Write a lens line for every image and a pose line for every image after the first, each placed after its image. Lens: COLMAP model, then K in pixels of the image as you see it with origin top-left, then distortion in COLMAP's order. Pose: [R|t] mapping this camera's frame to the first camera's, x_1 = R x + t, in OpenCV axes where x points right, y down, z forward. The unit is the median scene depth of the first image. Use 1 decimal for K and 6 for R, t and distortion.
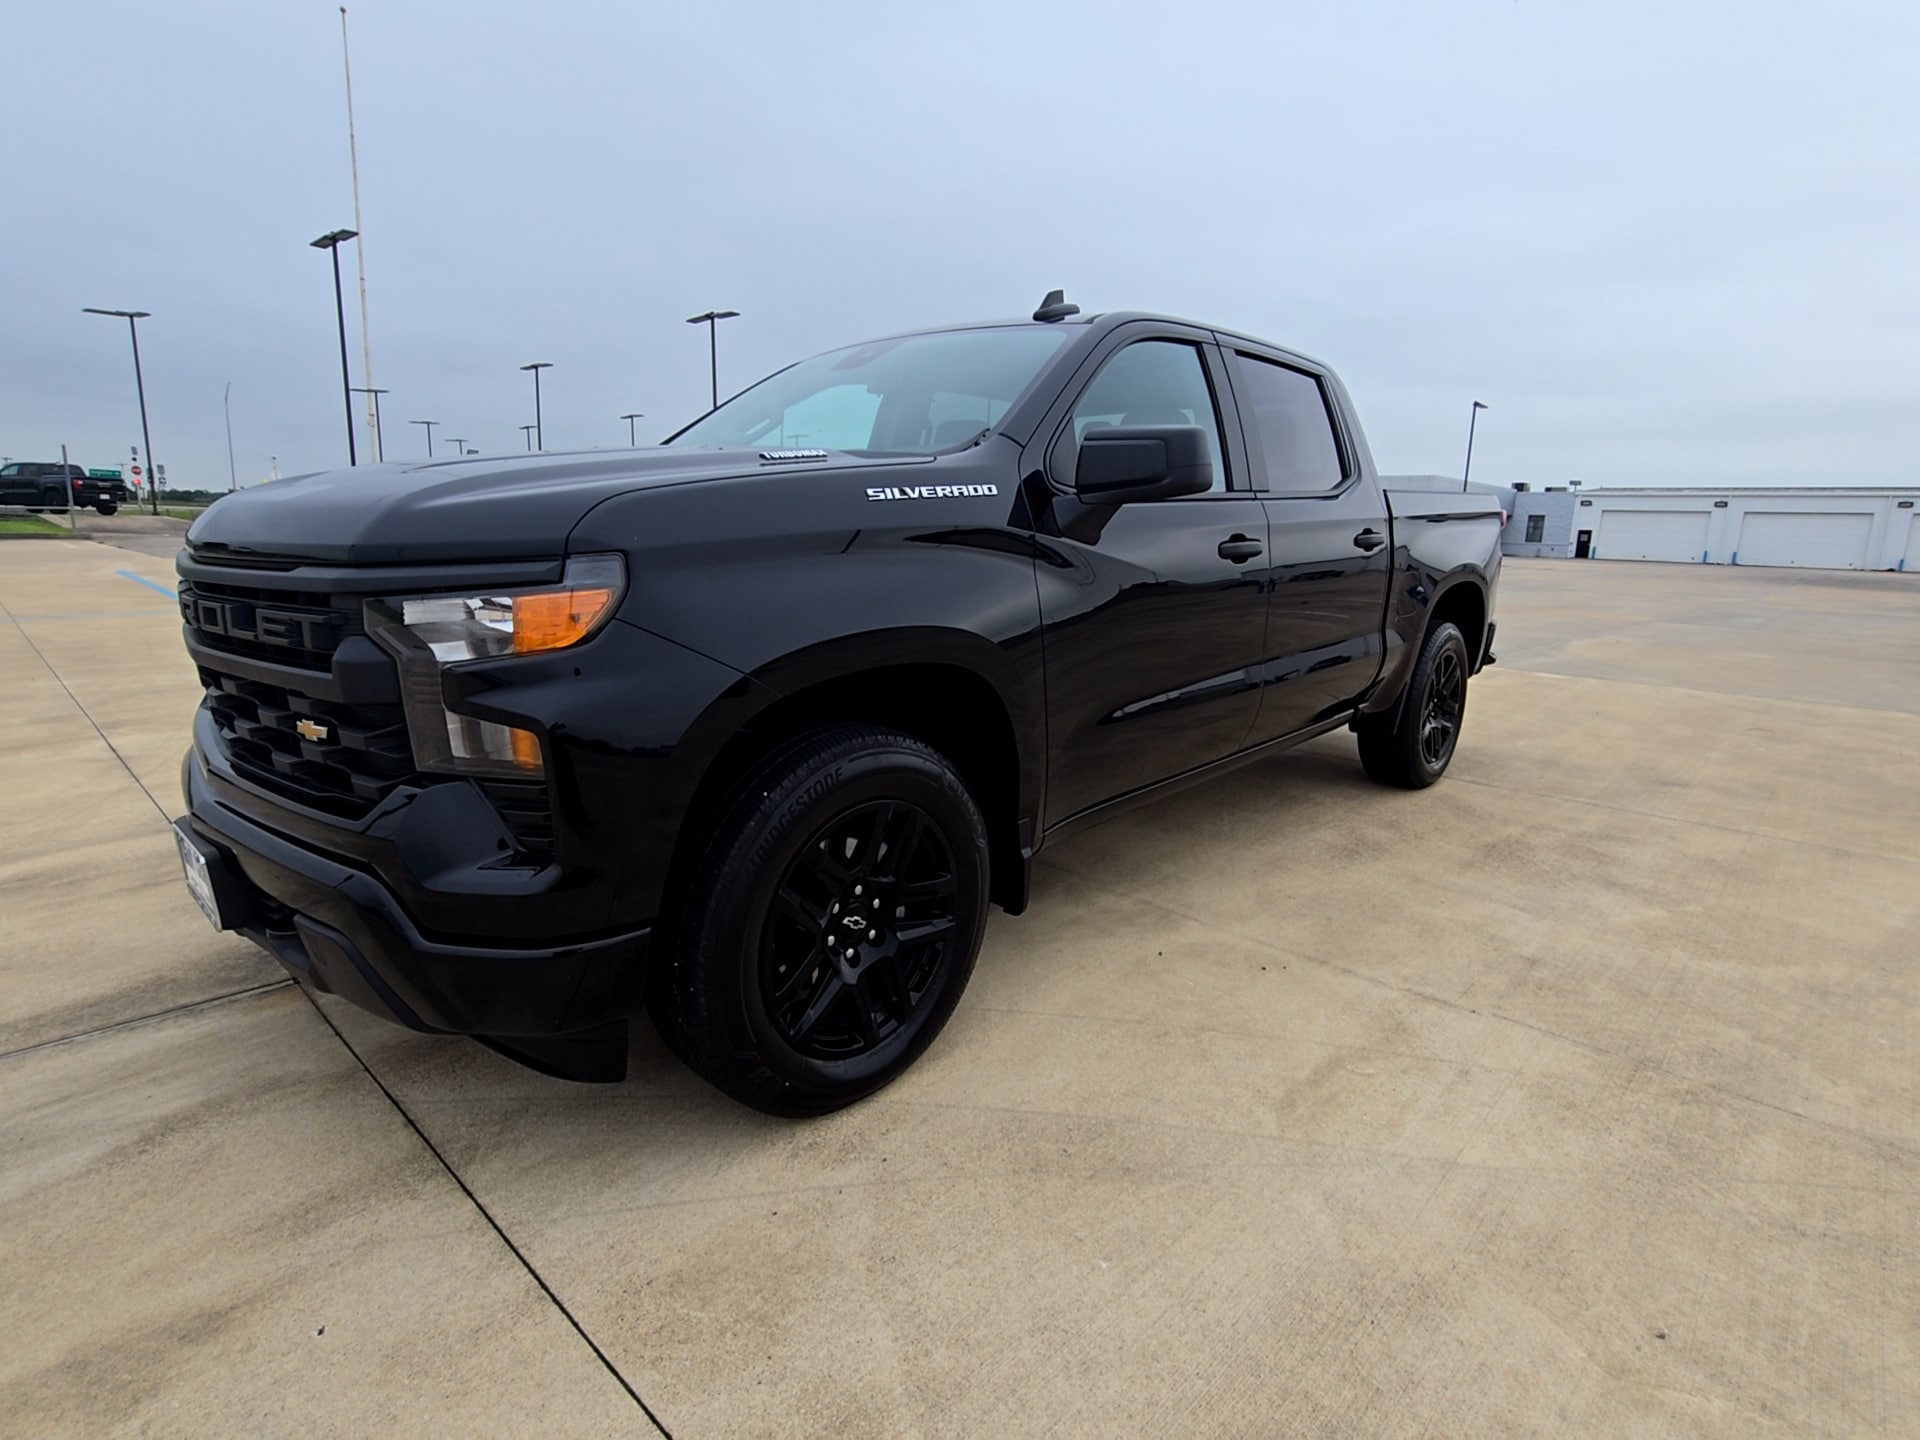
lens RADIAL K [[972.8, 0, 983.8], [0, 972.8, 713.9], [0, 0, 1]] dist [0.000548, 0.000474]
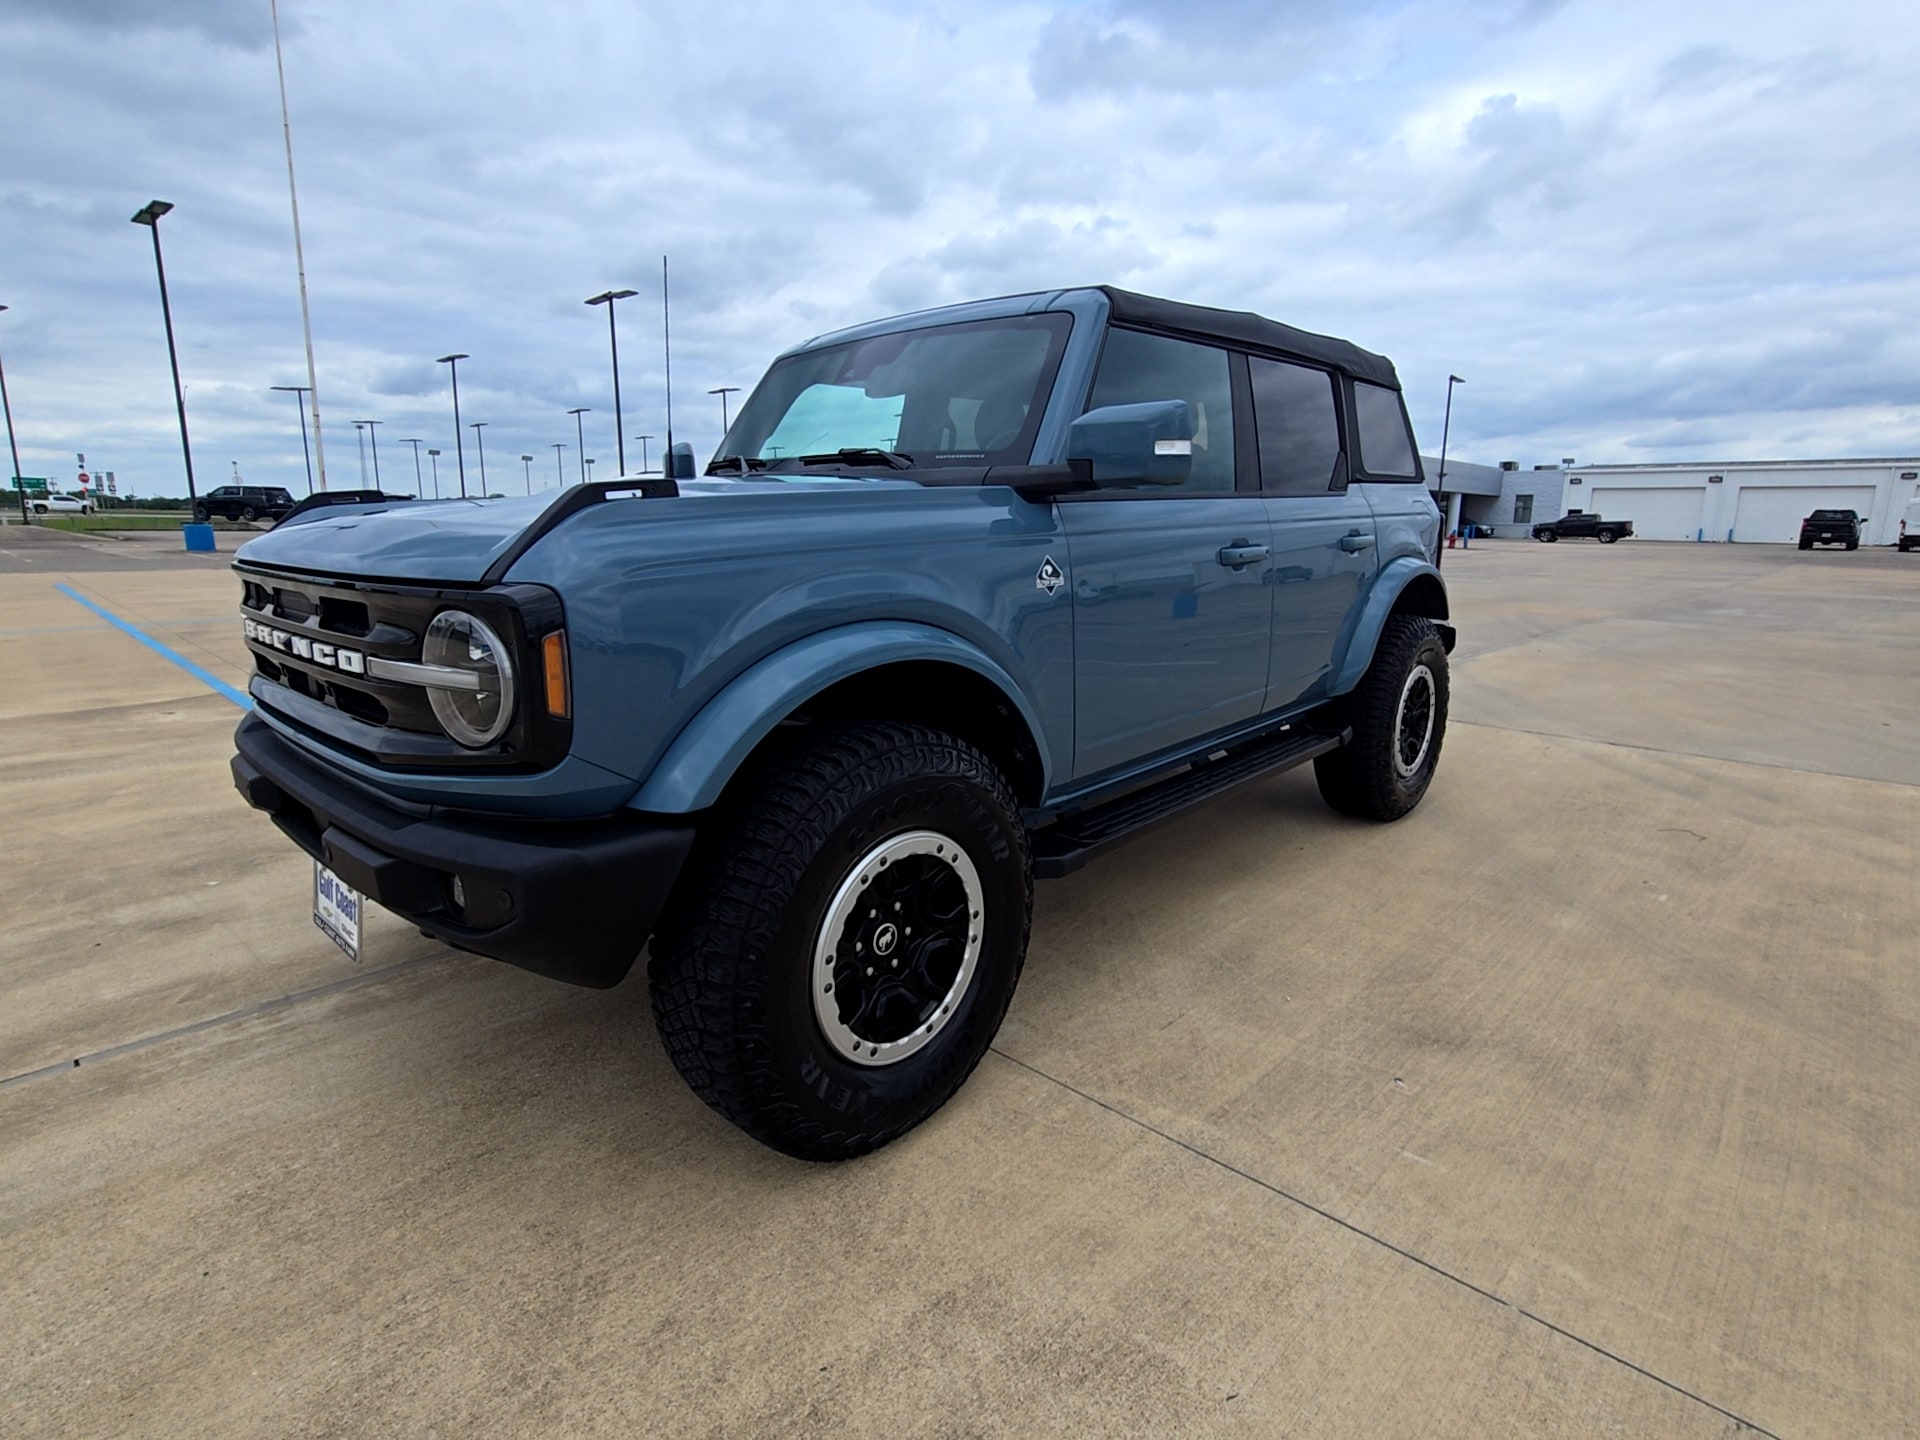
lens RADIAL K [[972.8, 0, 983.8], [0, 972.8, 713.9], [0, 0, 1]] dist [0.000548, 0.000474]
pose [[0.999801, -0.019686, -0.003149, 0.103555], [0.019711, 0.999770, 0.008424, -0.020228], [0.002982, -0.008484, 0.999960, 0.110389]]
